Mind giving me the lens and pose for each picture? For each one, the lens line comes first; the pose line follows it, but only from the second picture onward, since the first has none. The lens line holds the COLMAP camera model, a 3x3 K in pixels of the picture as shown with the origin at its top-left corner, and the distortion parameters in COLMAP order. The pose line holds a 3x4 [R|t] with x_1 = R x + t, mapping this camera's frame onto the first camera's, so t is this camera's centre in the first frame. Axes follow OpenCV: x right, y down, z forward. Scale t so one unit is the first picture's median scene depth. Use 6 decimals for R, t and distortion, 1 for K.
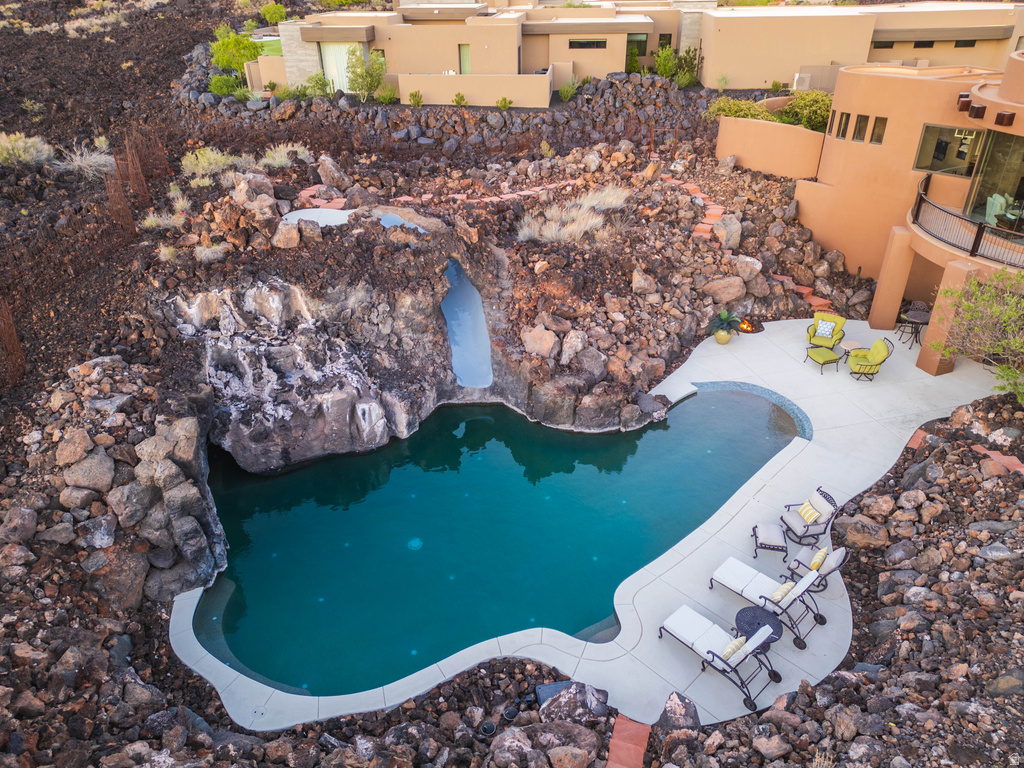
lens RADIAL K [[714.3, 0, 515.0], [0, 714.3, 384.8], [0, 0, 1]] dist [0.081058, -0.070706]
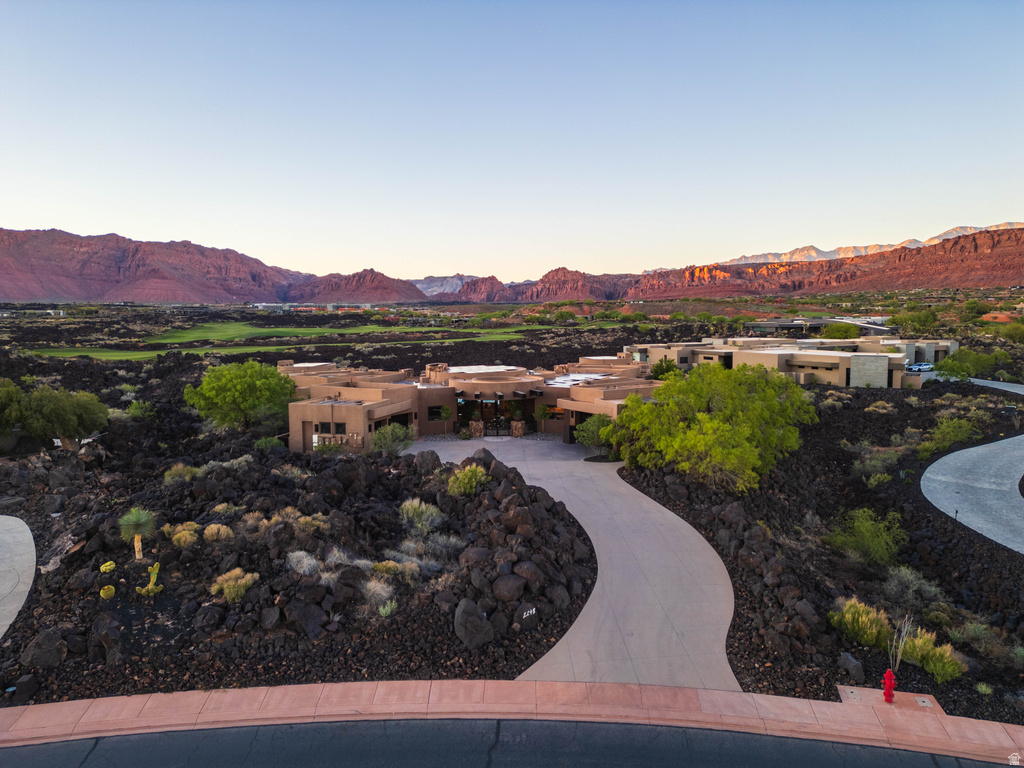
lens RADIAL K [[712.0, 0, 513.6], [0, 712.0, 387.1], [0, 0, 1]] dist [0.091199, -0.087164]
pose [[0.492686, 0.094199, -0.865094, 3.948788], [-0.429837, 0.890726, -0.147809, 0.594785], [0.756638, 0.444672, 0.479338, -1.406887]]
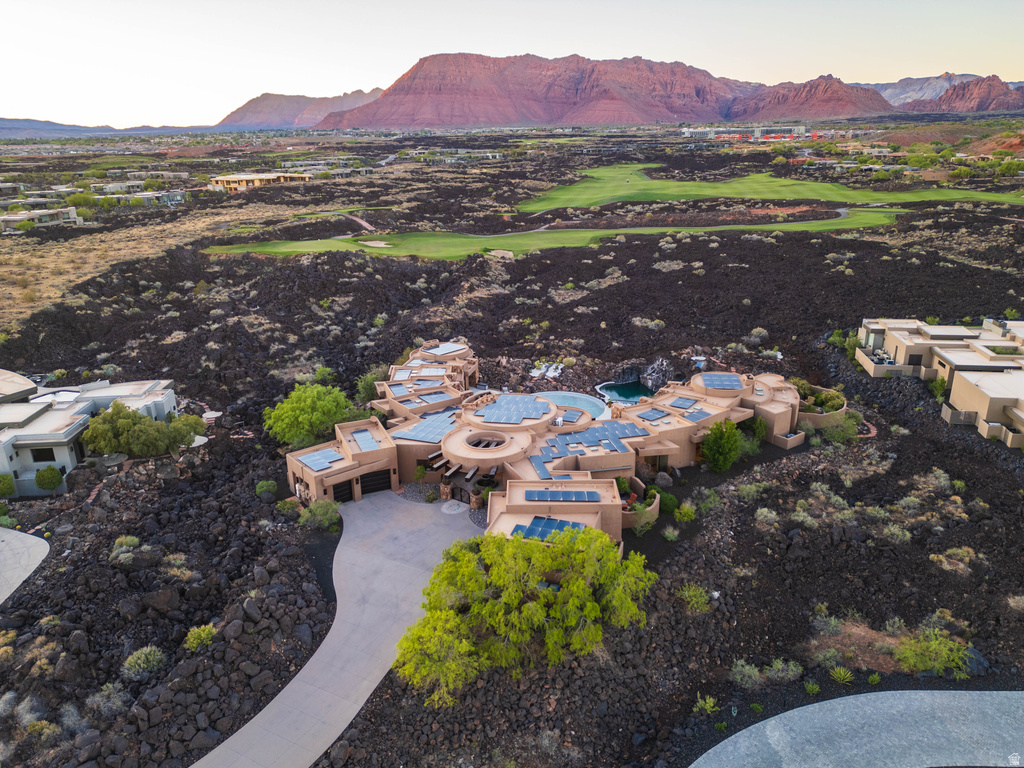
lens RADIAL K [[712.0, 0, 513.6], [0, 712.0, 387.1], [0, 0, 1]] dist [0.091199, -0.087164]
pose [[-0.065203, 0.338711, -0.938628, 4.171434], [-0.480617, 0.813678, 0.327009, -1.012260], [0.874503, 0.472443, 0.109736, -0.458998]]
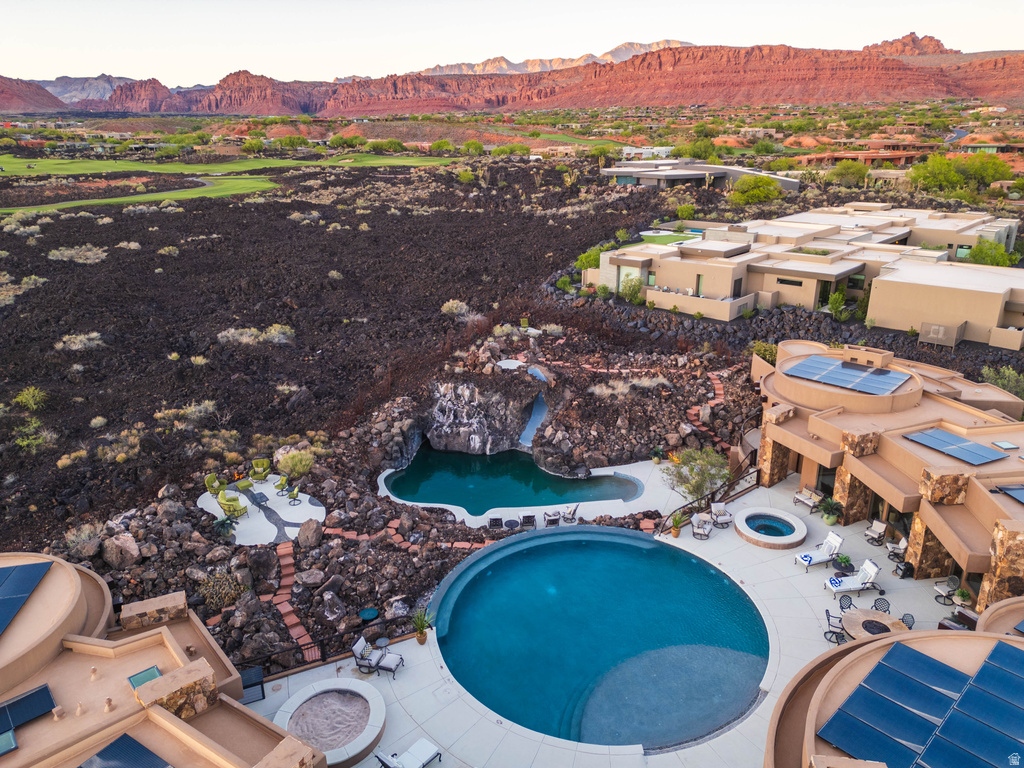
lens RADIAL K [[714.3, 0, 515.0], [0, 714.3, 384.8], [0, 0, 1]] dist [0.081058, -0.070706]
pose [[0.794577, 0.206884, -0.570830, 1.067054], [-0.300283, 0.951029, -0.073306, -0.002811], [0.527710, 0.229658, 0.817789, -0.863426]]
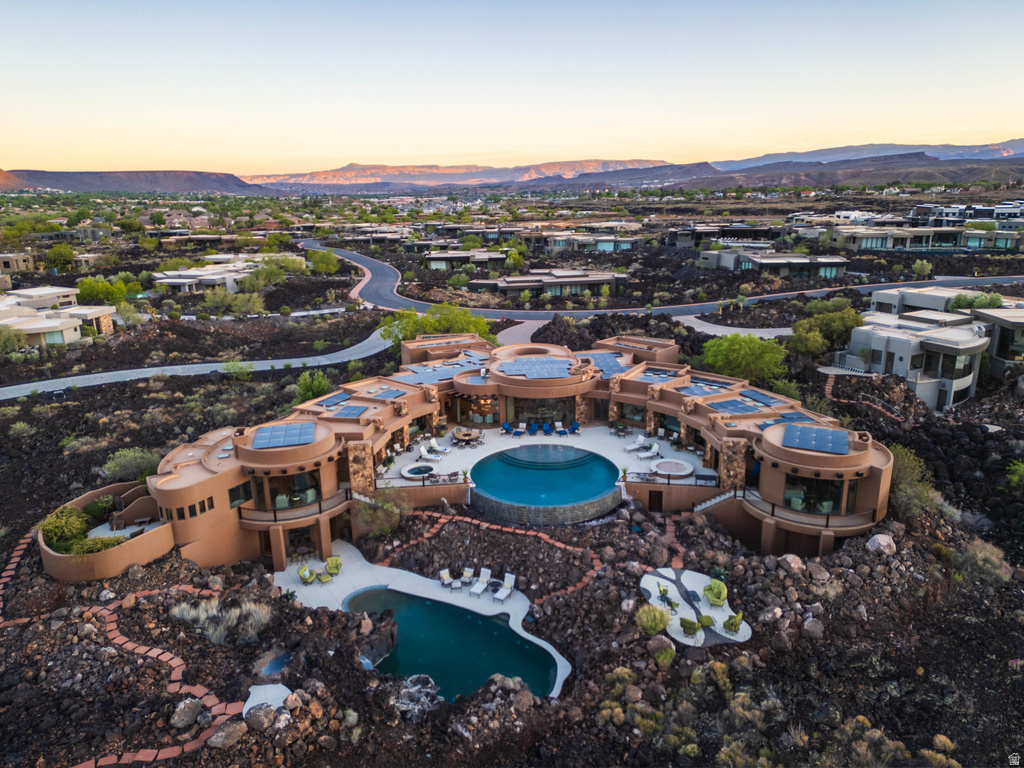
lens RADIAL K [[712.0, 0, 513.6], [0, 712.0, 387.1], [0, 0, 1]] dist [0.091199, -0.087164]
pose [[-0.322224, -0.245491, 0.914279, -1.530919], [0.491665, 0.781920, 0.383231, -0.993771], [-0.808973, 0.573005, -0.131254, 0.460027]]
